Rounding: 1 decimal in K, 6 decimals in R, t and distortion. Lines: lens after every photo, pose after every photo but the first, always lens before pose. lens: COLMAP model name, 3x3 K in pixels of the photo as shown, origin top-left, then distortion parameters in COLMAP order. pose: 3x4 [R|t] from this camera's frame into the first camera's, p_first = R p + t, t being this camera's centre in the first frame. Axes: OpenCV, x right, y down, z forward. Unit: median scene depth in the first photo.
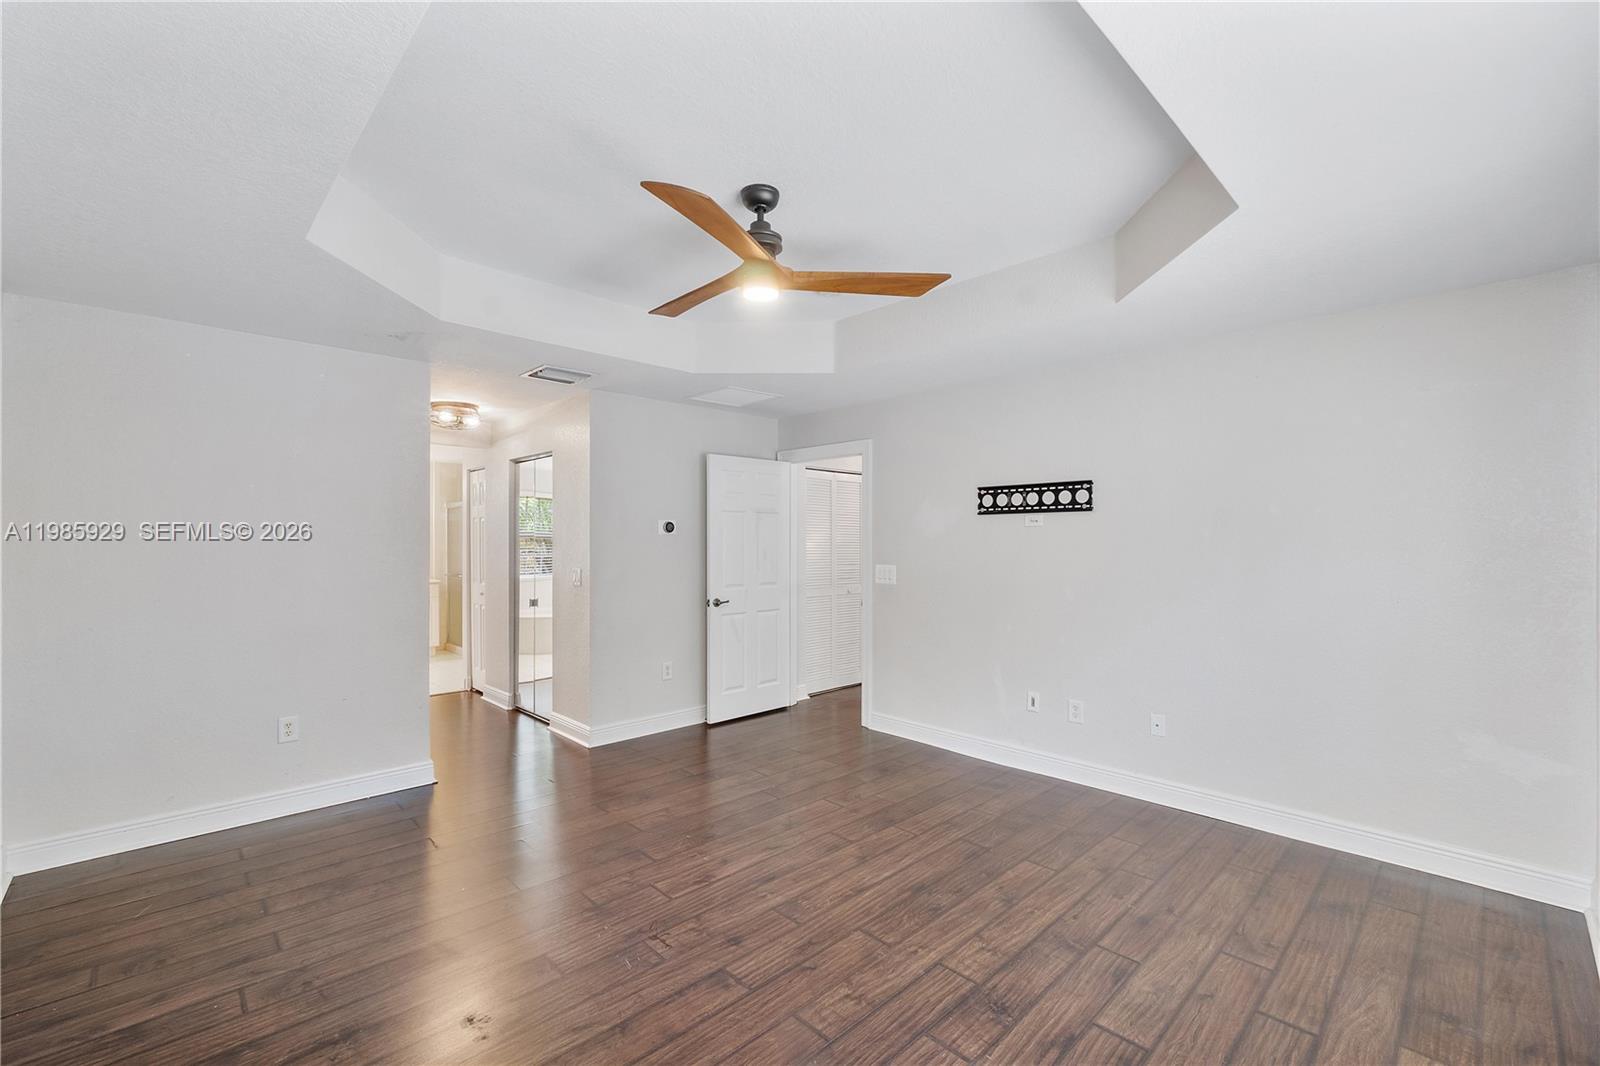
lens RADIAL K [[676.7, 0, 797.9], [0, 676.7, 527.8], [0, 0, 1]] dist [-0.002672, -0.000768]
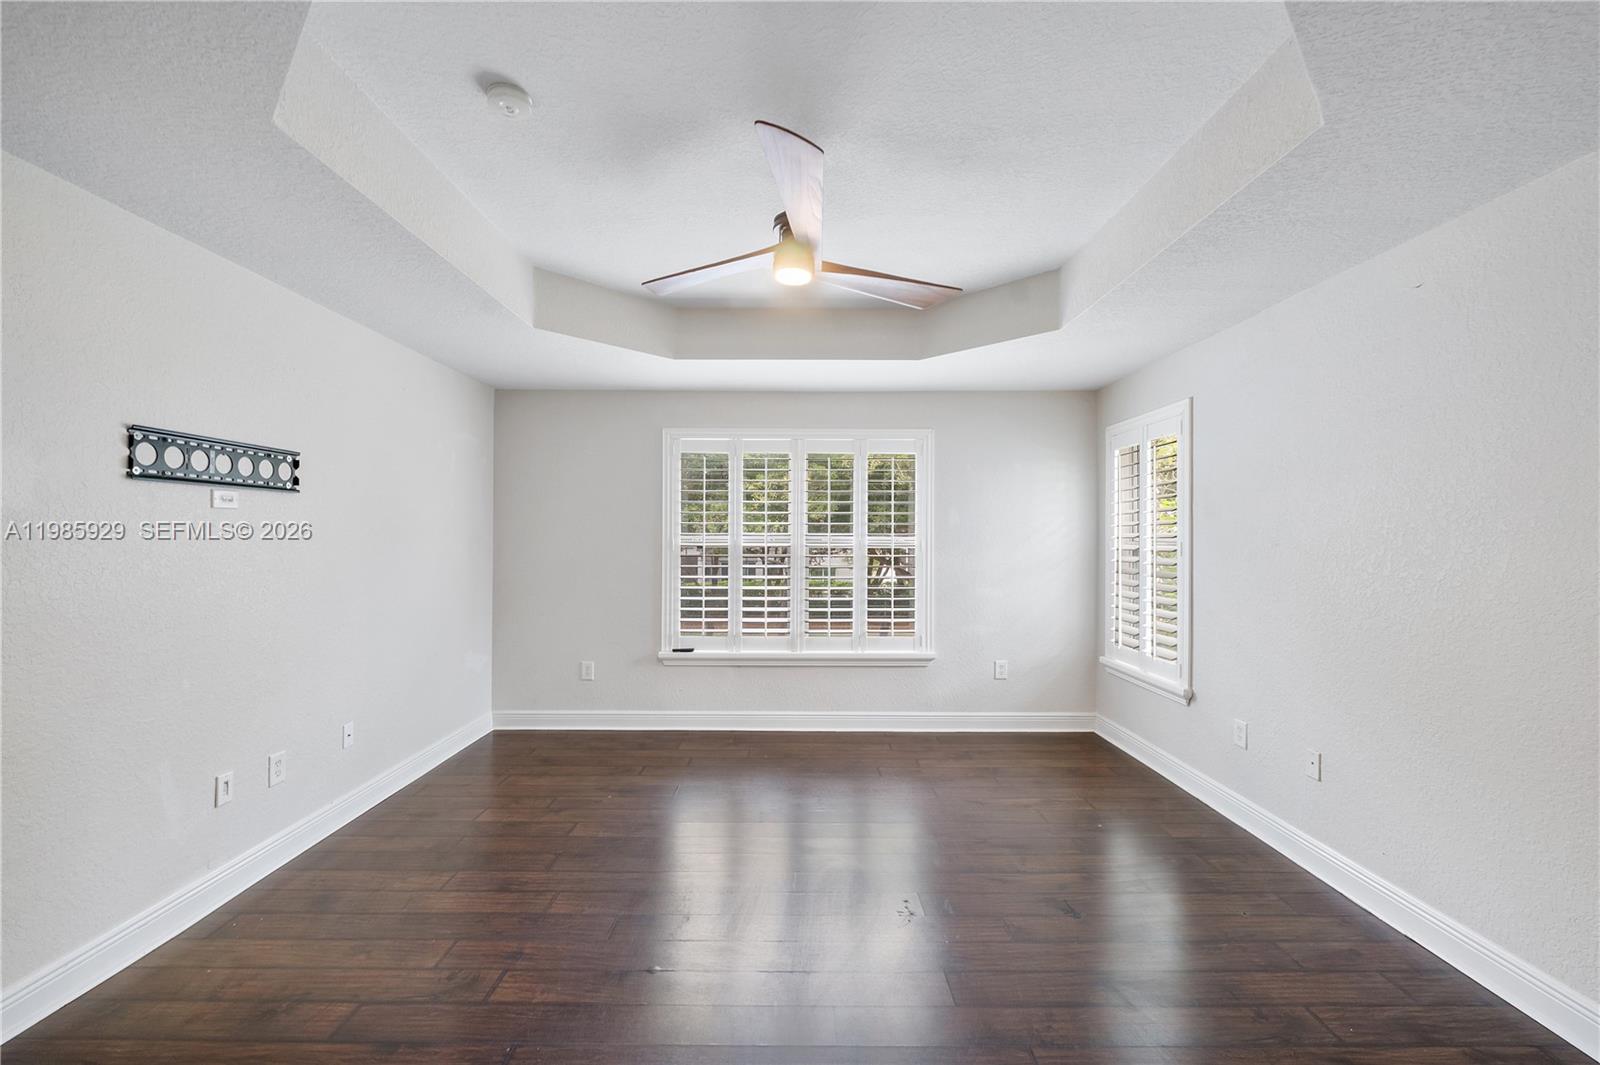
lens RADIAL K [[676.7, 0, 797.9], [0, 676.7, 527.3], [0, 0, 1]] dist [-0.002672, -0.000768]
pose [[-0.721354, 0.005775, 0.692542, -0.493767], [-0.017176, 0.999508, -0.026226, 0.023865], [-0.692353, -0.030813, -0.720901, 1.149146]]
